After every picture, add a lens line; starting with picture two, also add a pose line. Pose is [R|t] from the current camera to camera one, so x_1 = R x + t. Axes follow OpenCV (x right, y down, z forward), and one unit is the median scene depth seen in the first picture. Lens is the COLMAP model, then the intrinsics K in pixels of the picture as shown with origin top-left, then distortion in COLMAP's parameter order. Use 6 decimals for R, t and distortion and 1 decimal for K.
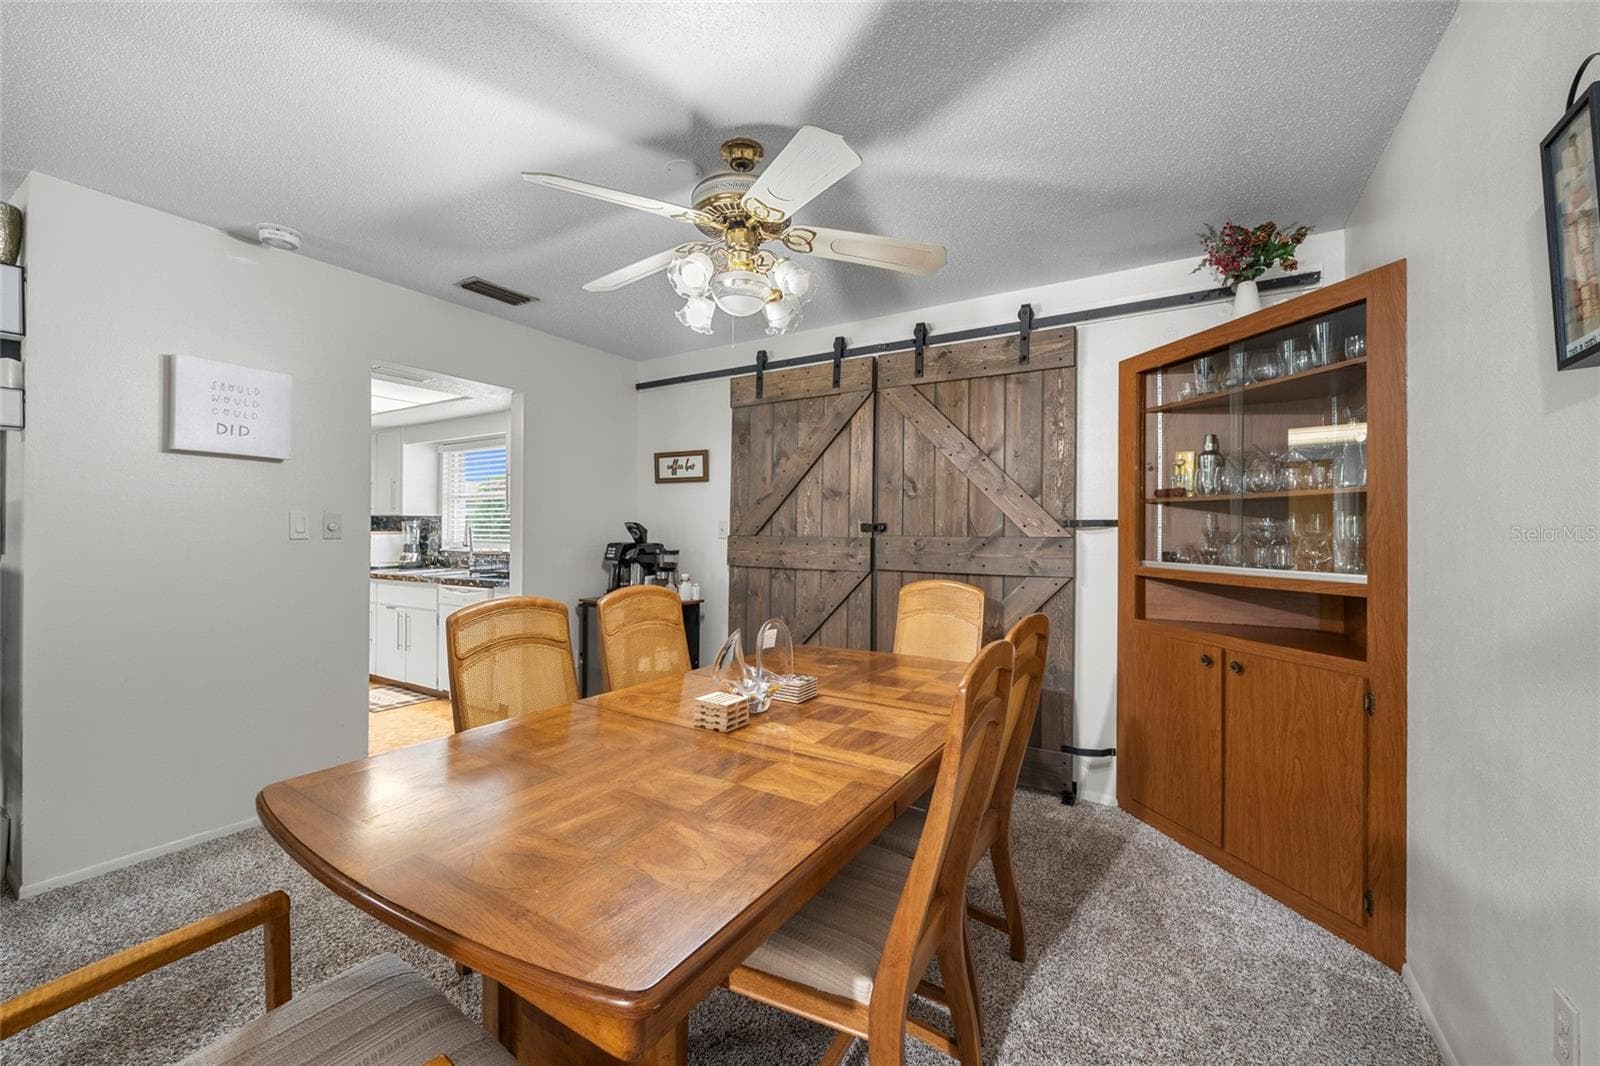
lens RADIAL K [[640.3, 0, 797.6], [0, 640.3, 529.9], [0, 0, 1]] dist [-0.001157, 0.000014]
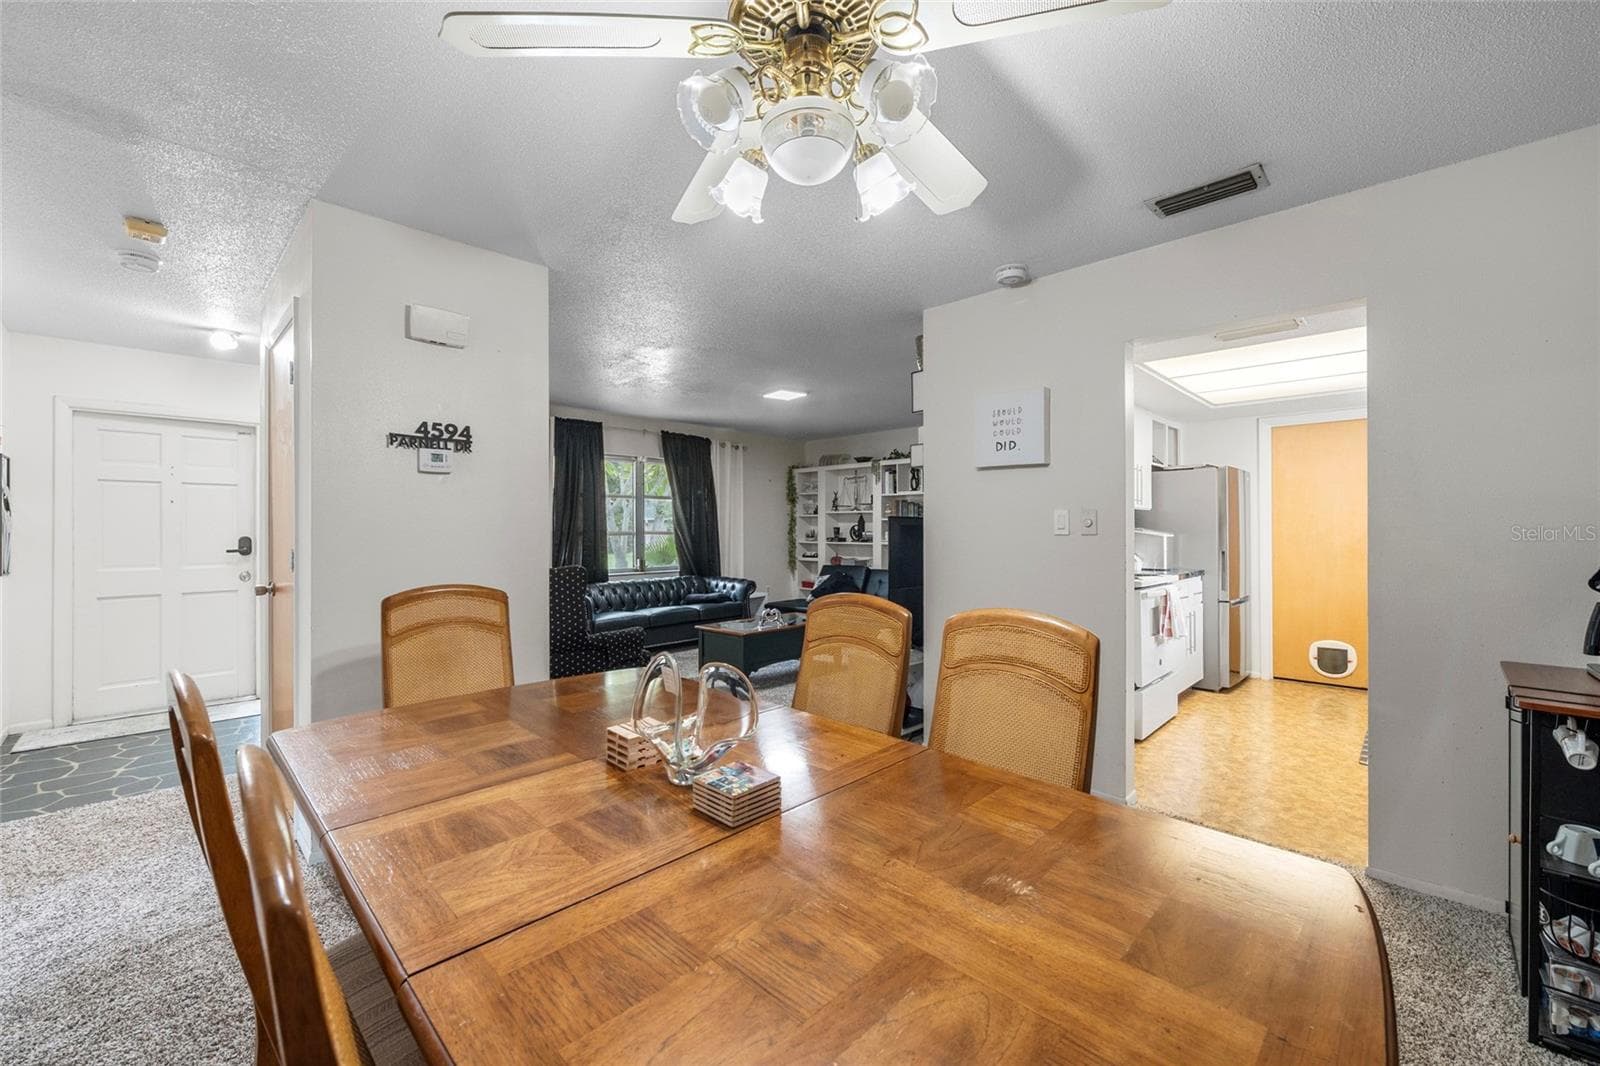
lens RADIAL K [[640.3, 0, 792.9], [0, 640.3, 531.2], [0, 0, 1]] dist [-0.001157, 0.000014]
pose [[-0.230682, 0.003004, -0.973025, 0.557079], [-0.001289, 0.999993, 0.003393, 0.005494], [0.973028, 0.002037, -0.230676, 1.206418]]
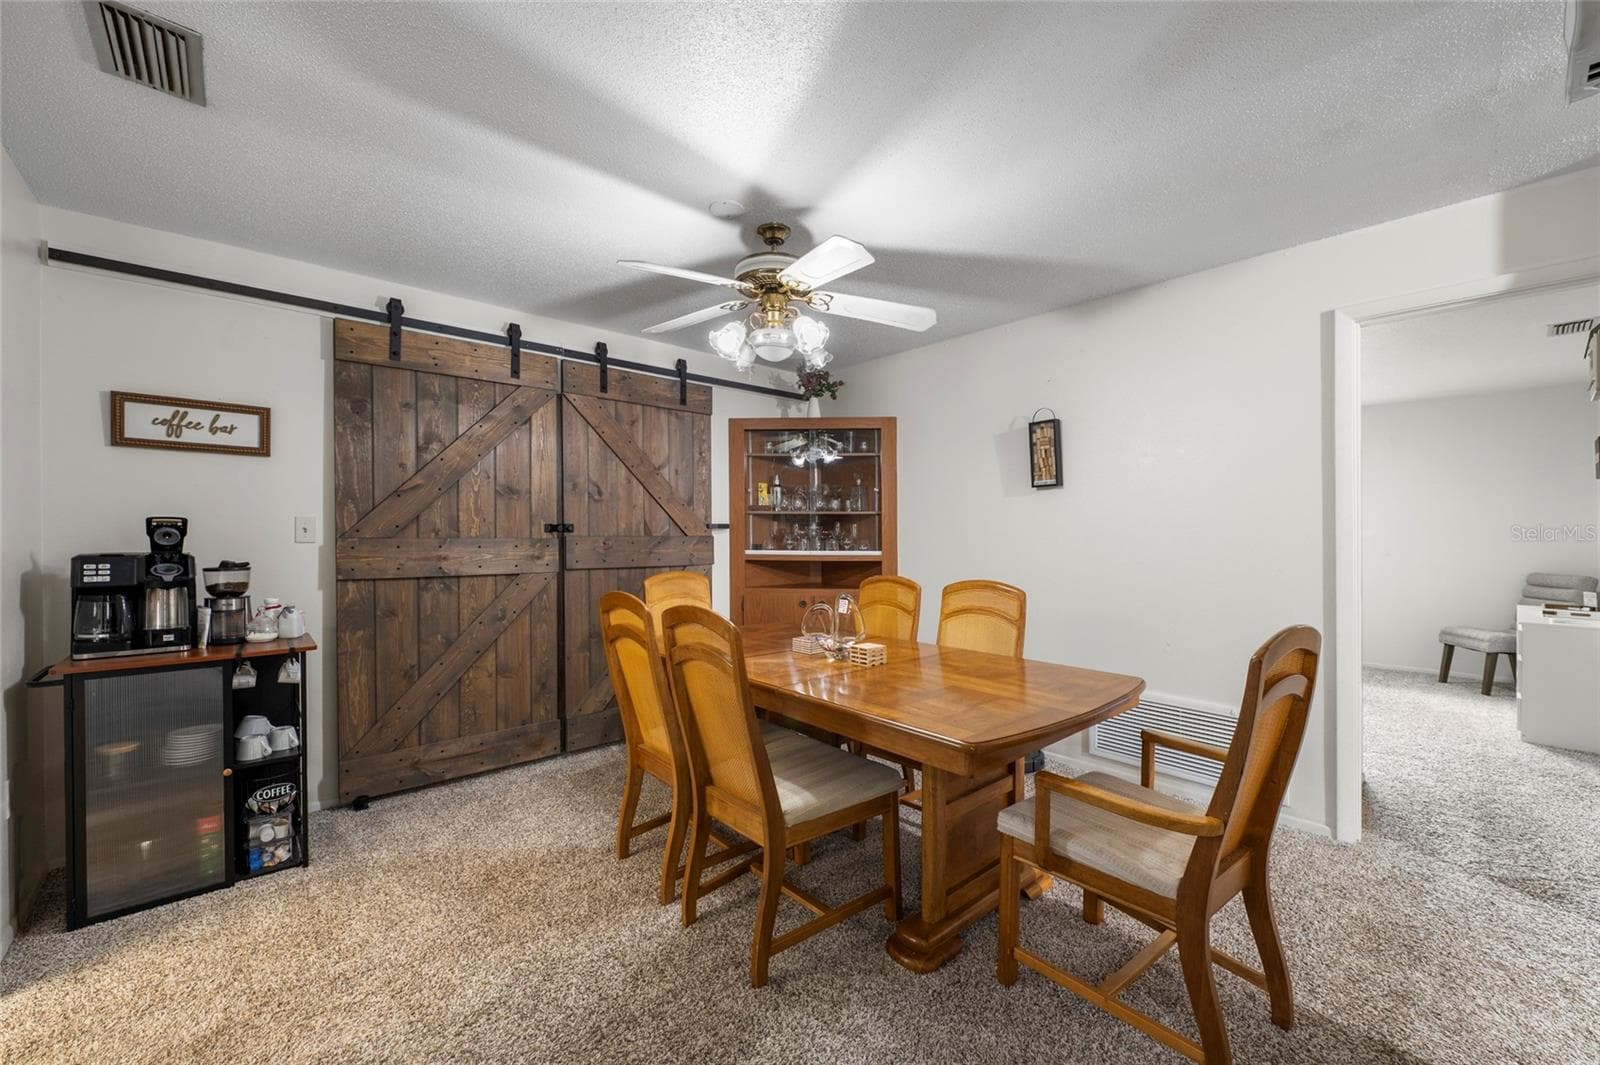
lens RADIAL K [[640.3, 0, 806.2], [0, 640.3, 530.6], [0, 0, 1]] dist [-0.001157, 0.000014]
pose [[0.279707, -0.000458, 0.960085, -0.731671], [-0.003053, 0.999994, 0.001366, -0.002488], [-0.960081, -0.003313, 0.279704, 0.337741]]
